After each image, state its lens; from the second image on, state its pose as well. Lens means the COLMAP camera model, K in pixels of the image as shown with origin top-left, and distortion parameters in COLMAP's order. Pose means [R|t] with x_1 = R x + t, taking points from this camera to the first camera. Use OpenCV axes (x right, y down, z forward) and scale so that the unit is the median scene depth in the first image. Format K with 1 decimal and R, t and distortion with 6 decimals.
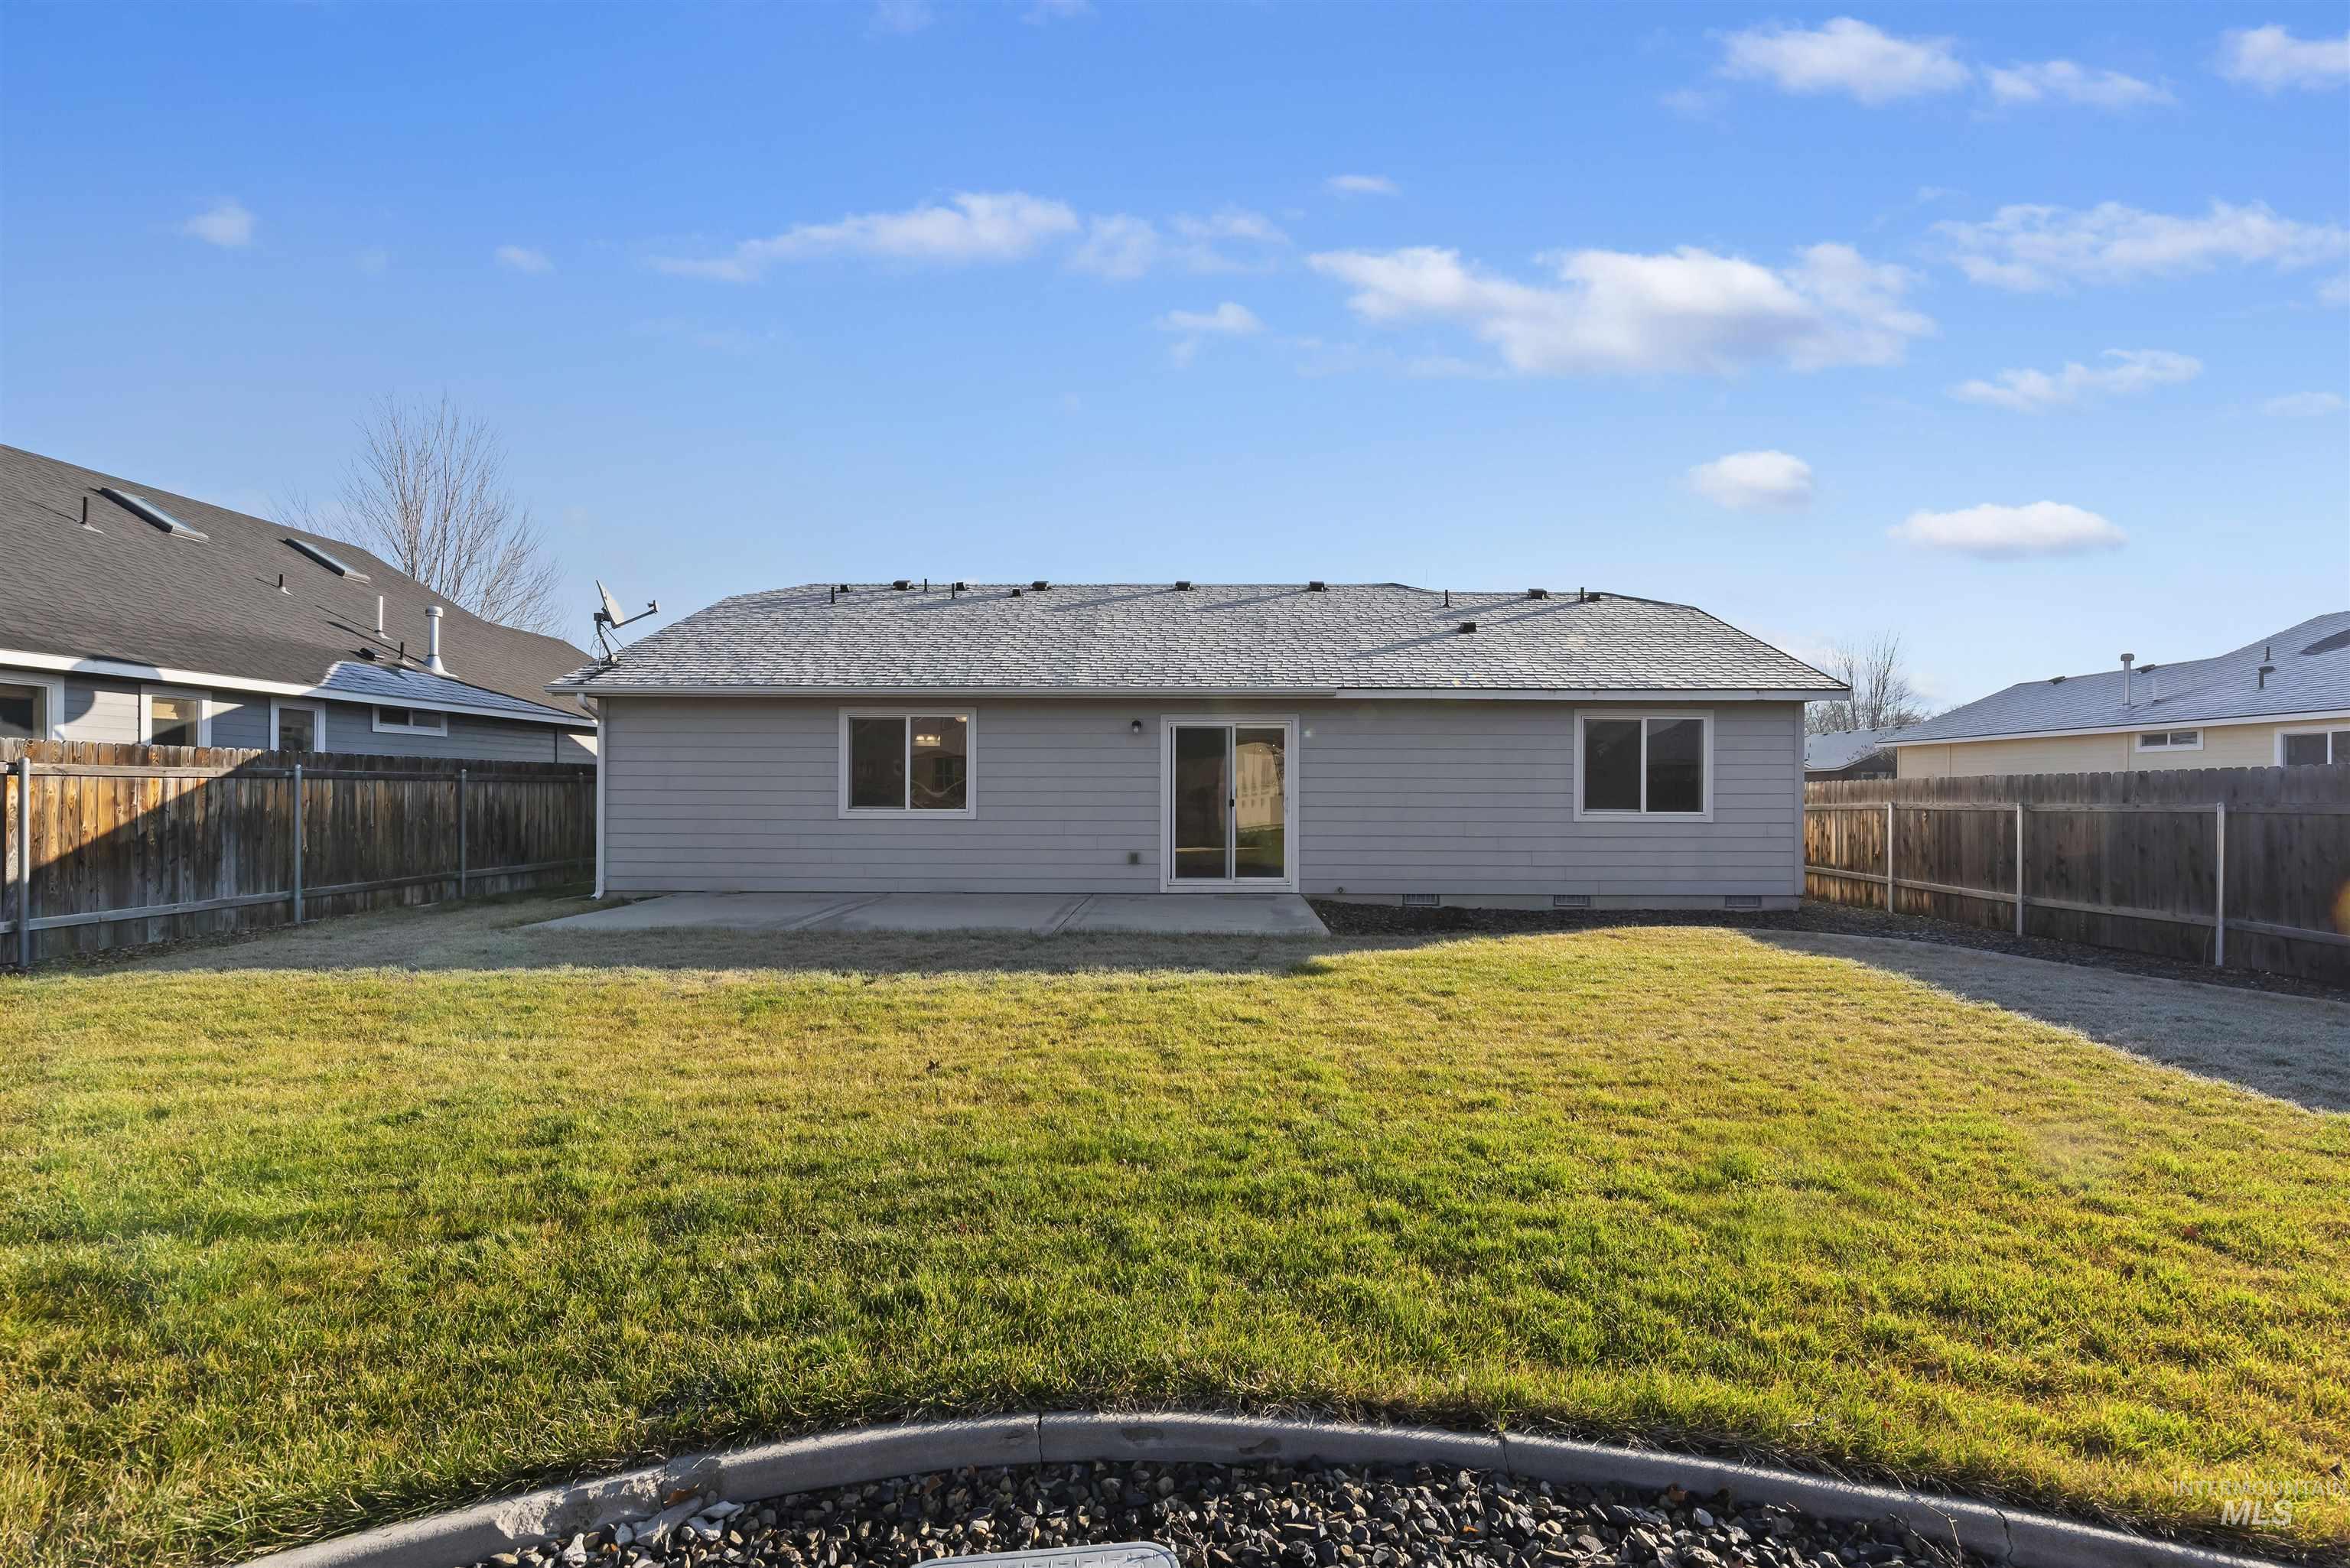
lens RADIAL K [[1037.2, 0, 1176.7], [0, 1037.2, 785.3], [0, 0, 1]] dist [0.000948, 0.000067]
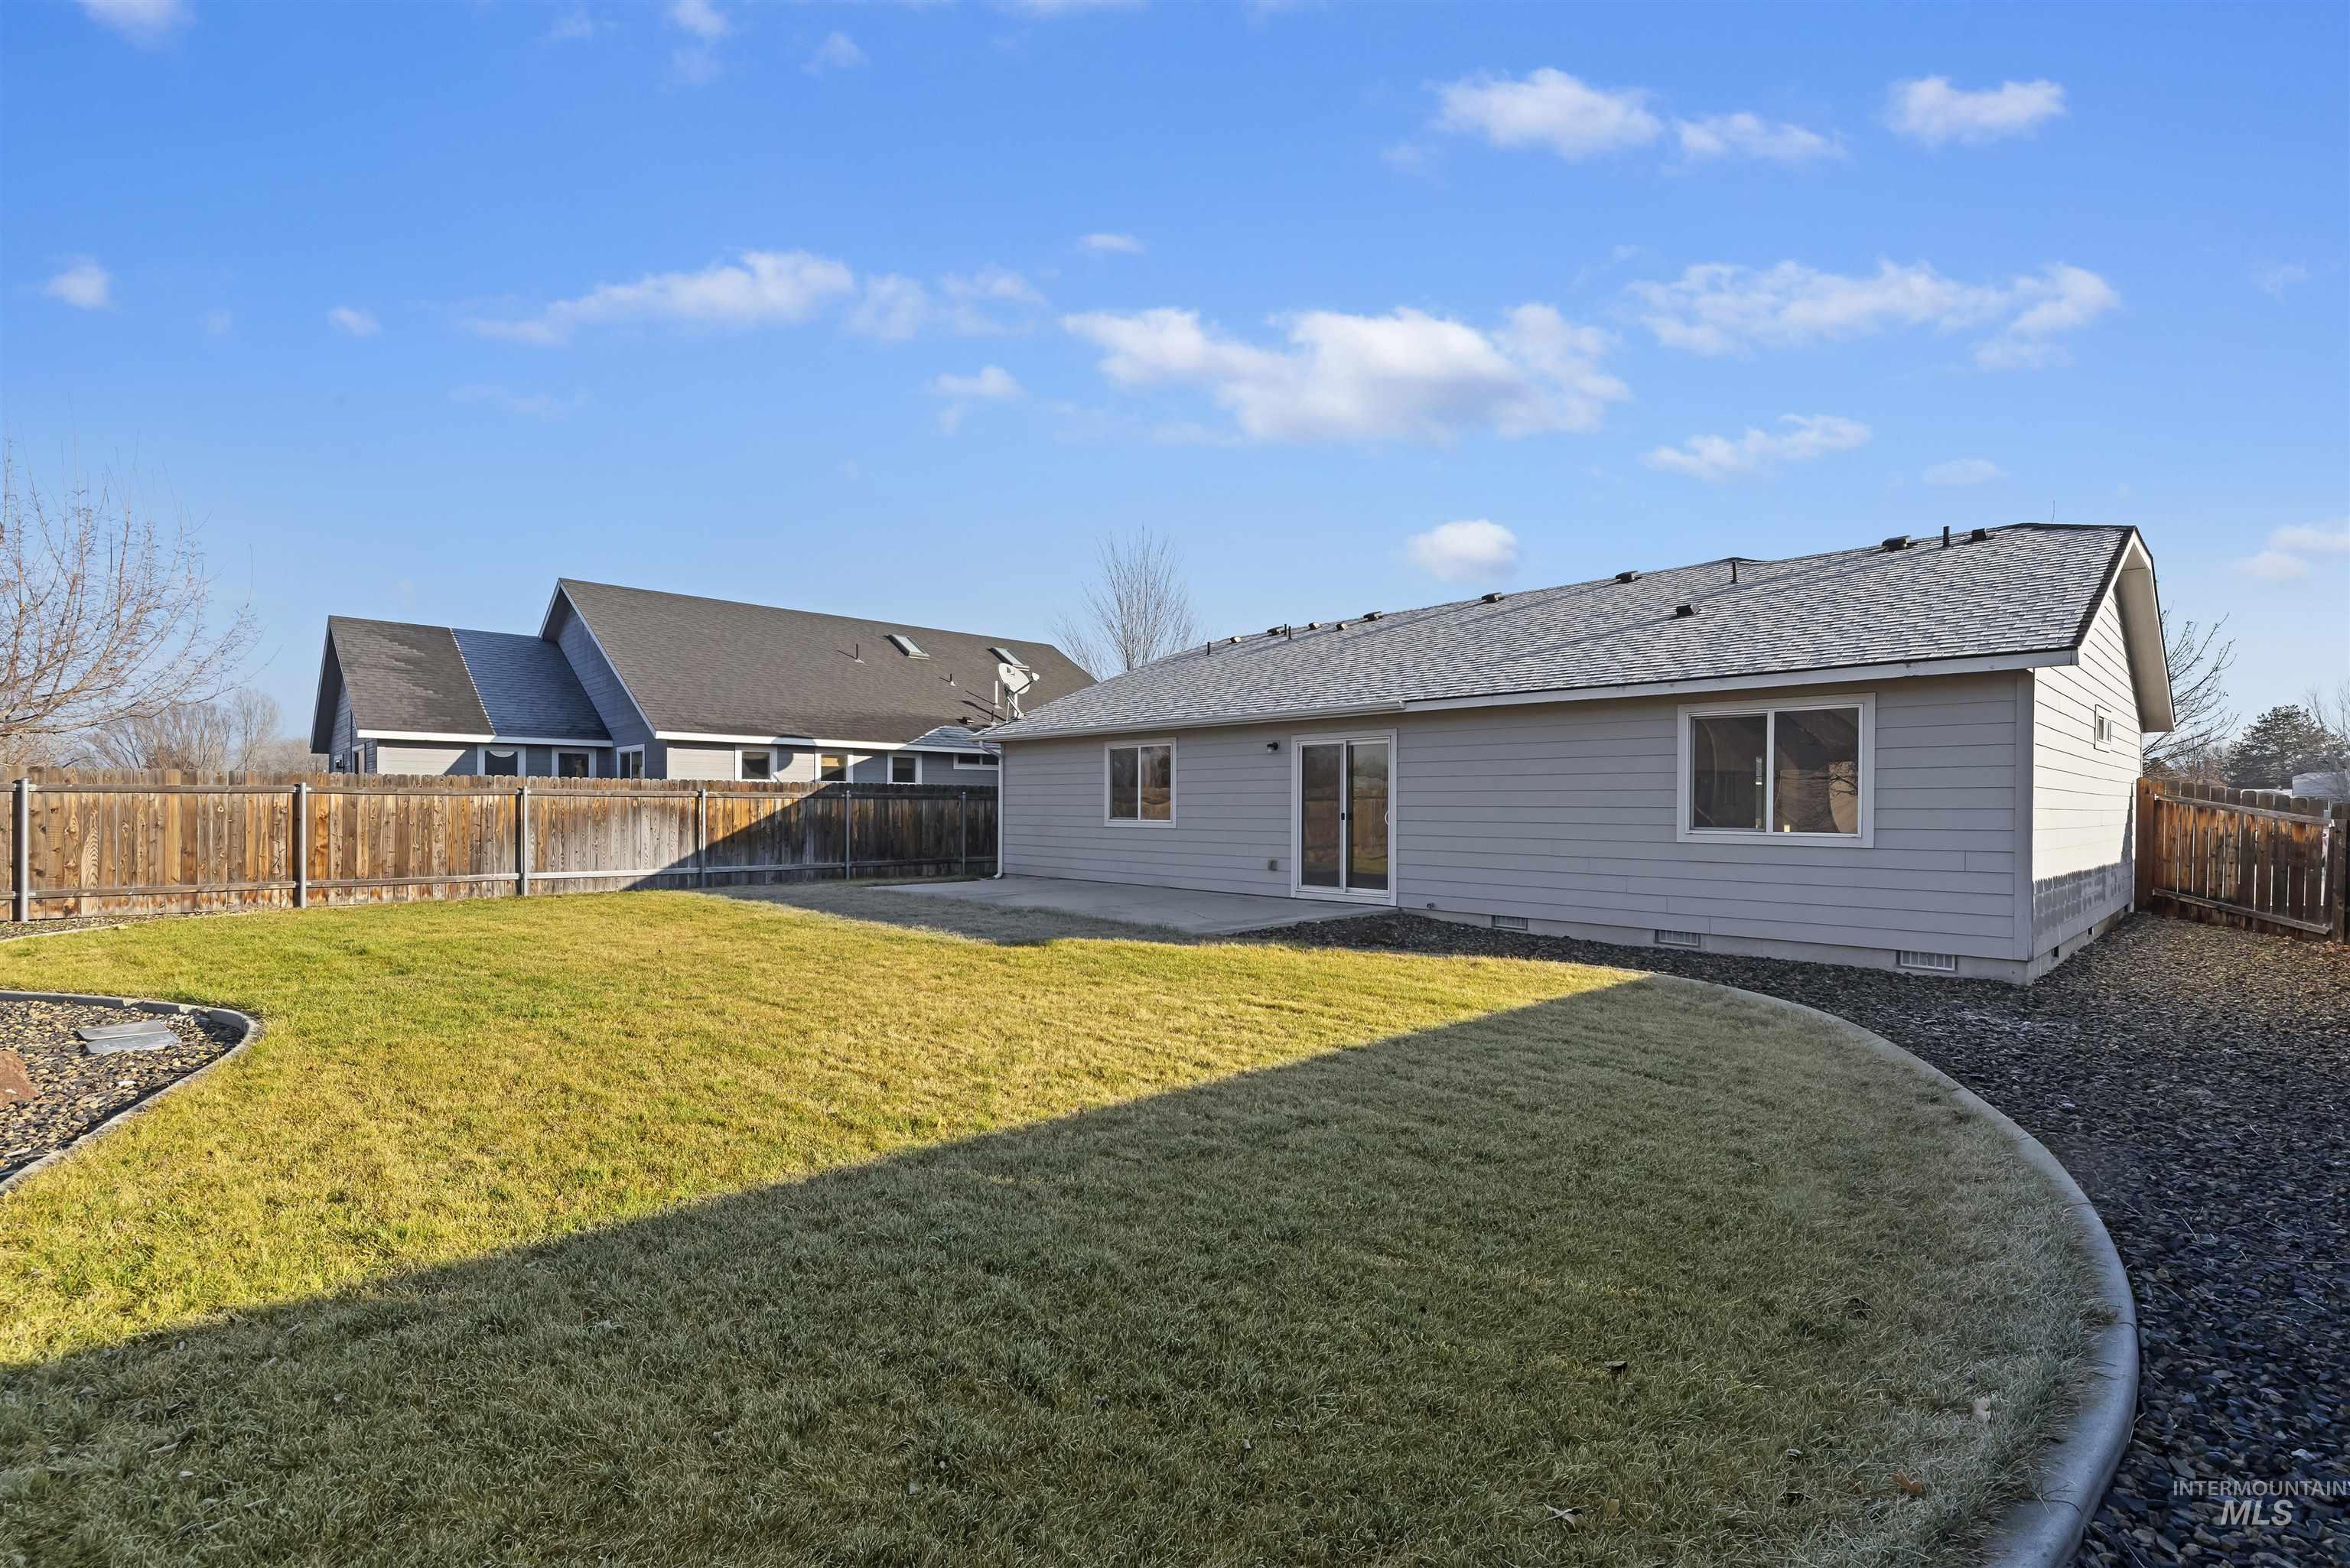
lens RADIAL K [[1019.1, 0, 1168.5], [0, 1019.1, 815.4], [0, 0, 1]] dist [0.001740, 0.000030]
pose [[0.708474, 0.005549, -0.705715, 0.659859], [0.003049, 0.999936, 0.010923, 0.003822], [0.705731, -0.009891, 0.708411, 0.139859]]
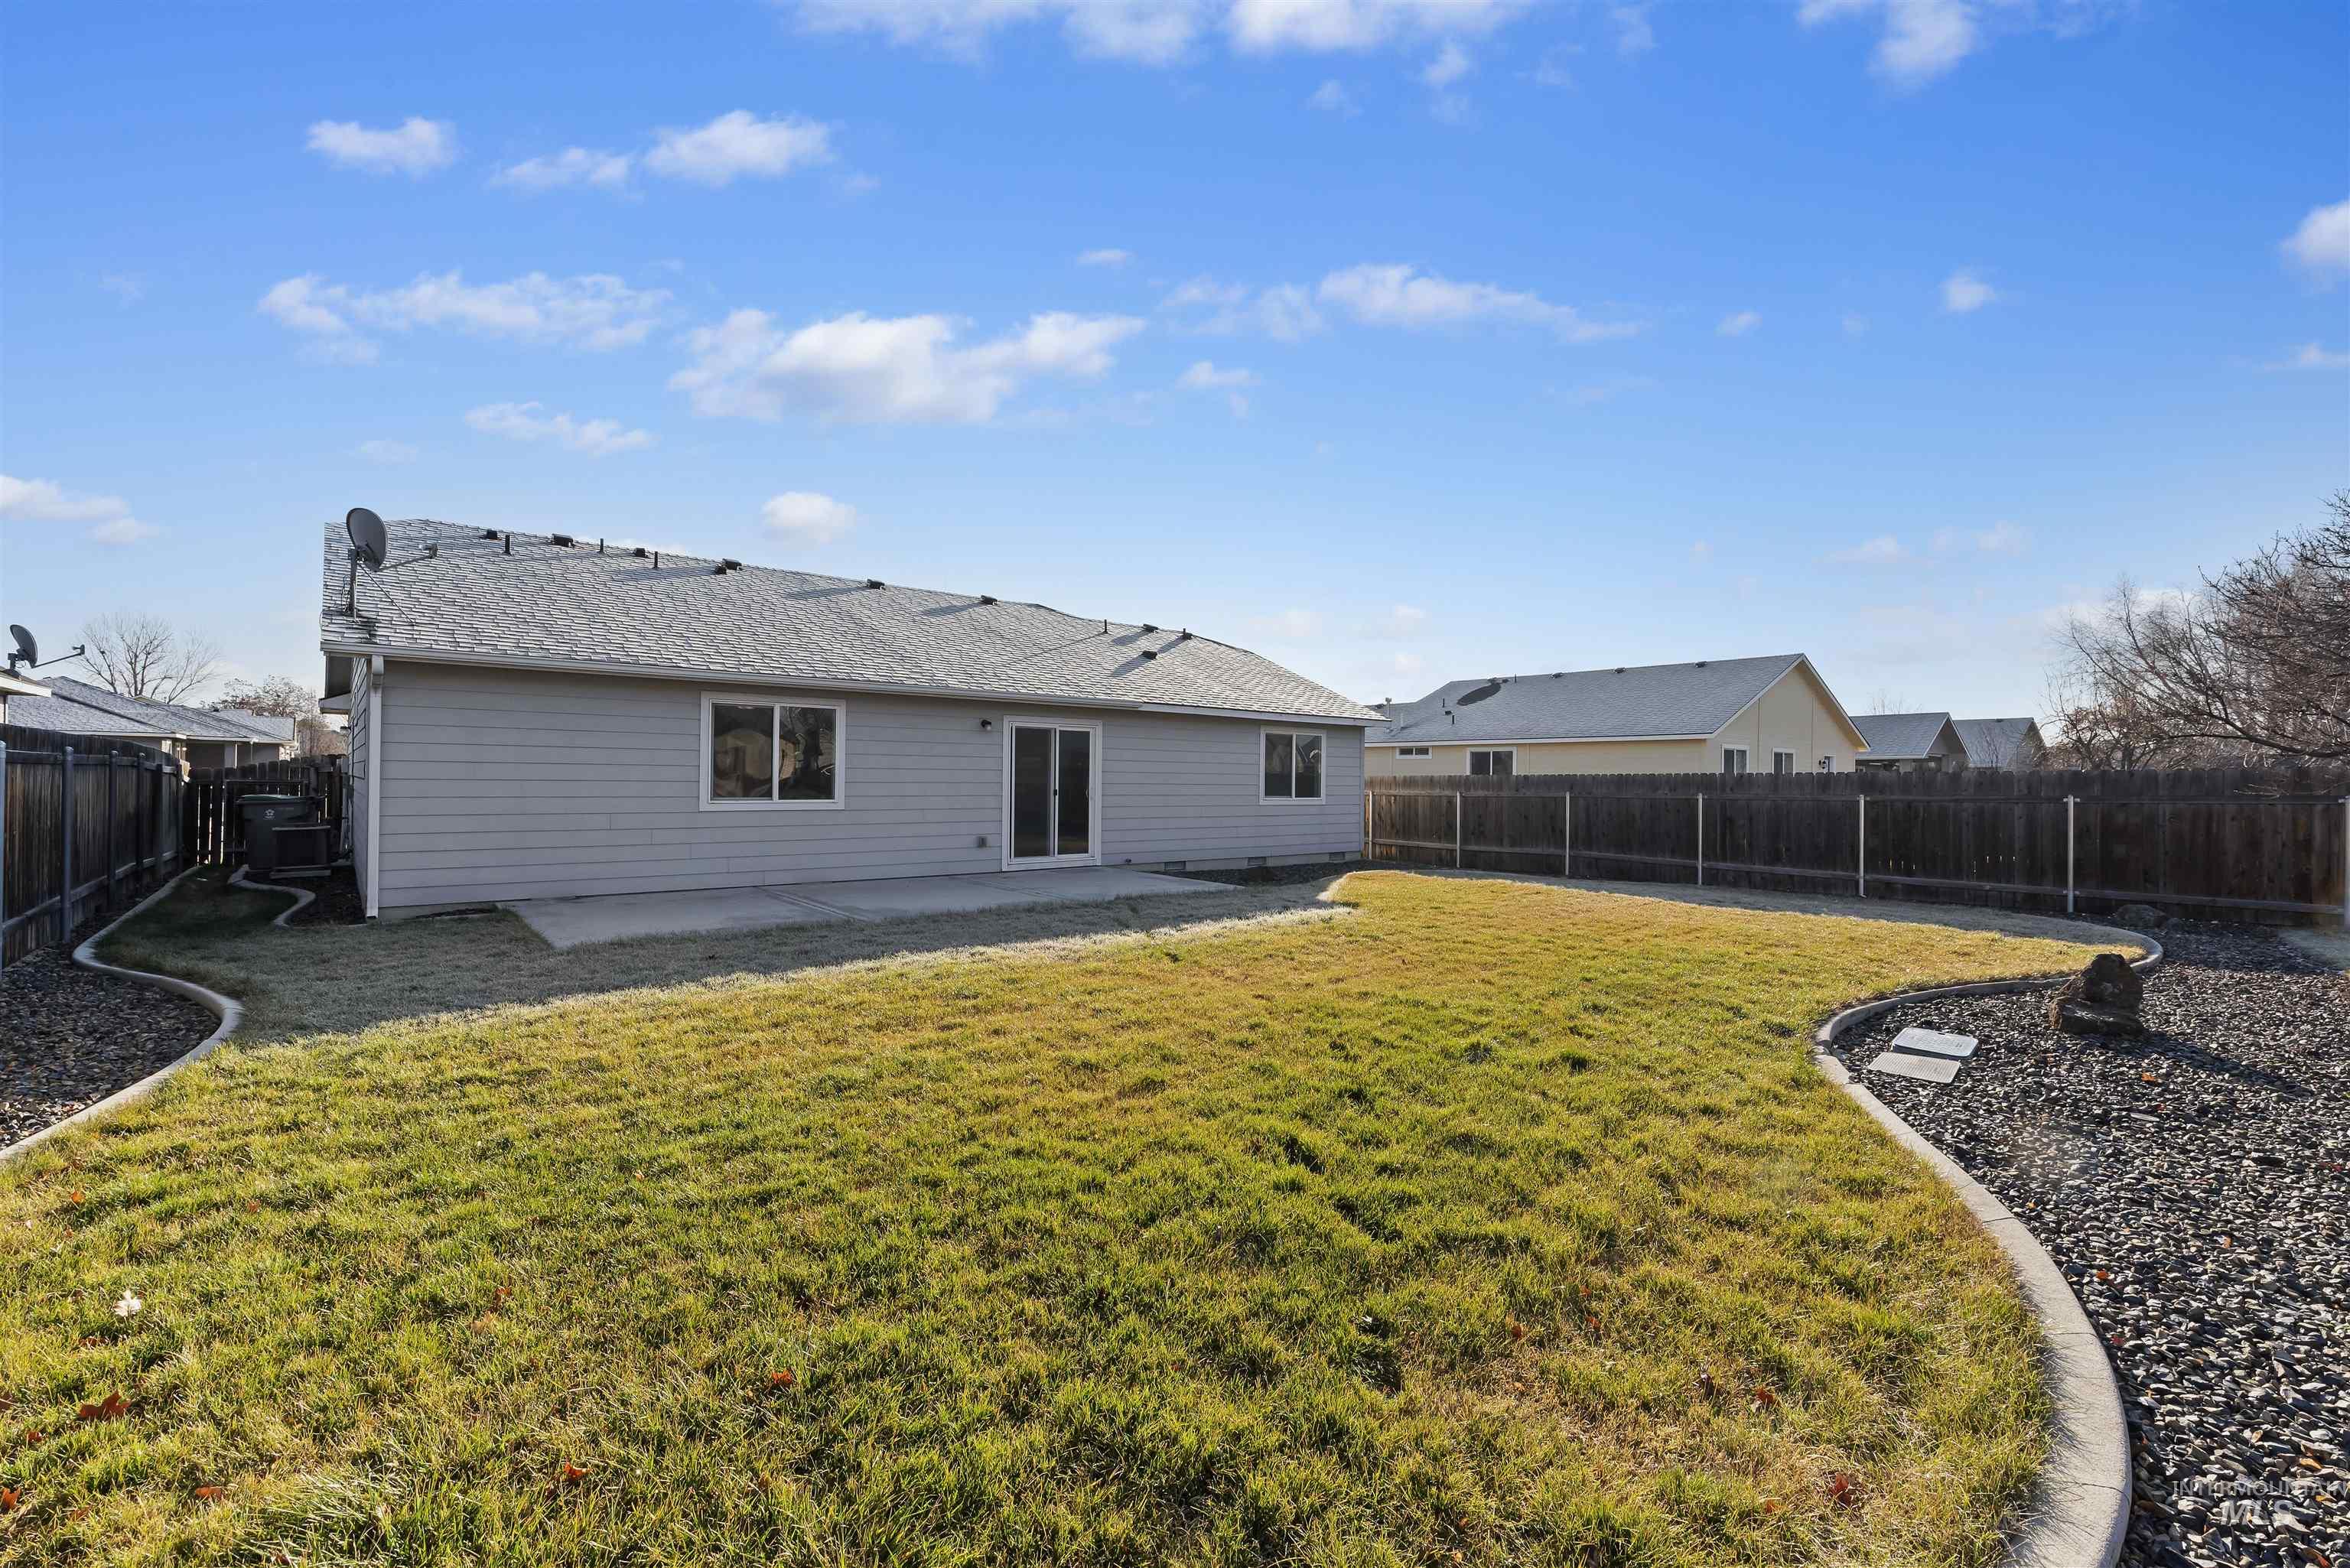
lens RADIAL K [[1037.2, 0, 1176.7], [0, 1037.2, 785.3], [0, 0, 1]] dist [0.000948, 0.000067]
pose [[0.749595, 0.001521, 0.661895, -0.630360], [-0.010241, 0.999904, 0.009300, -0.003855], [-0.661818, -0.013749, 0.749539, 0.017392]]
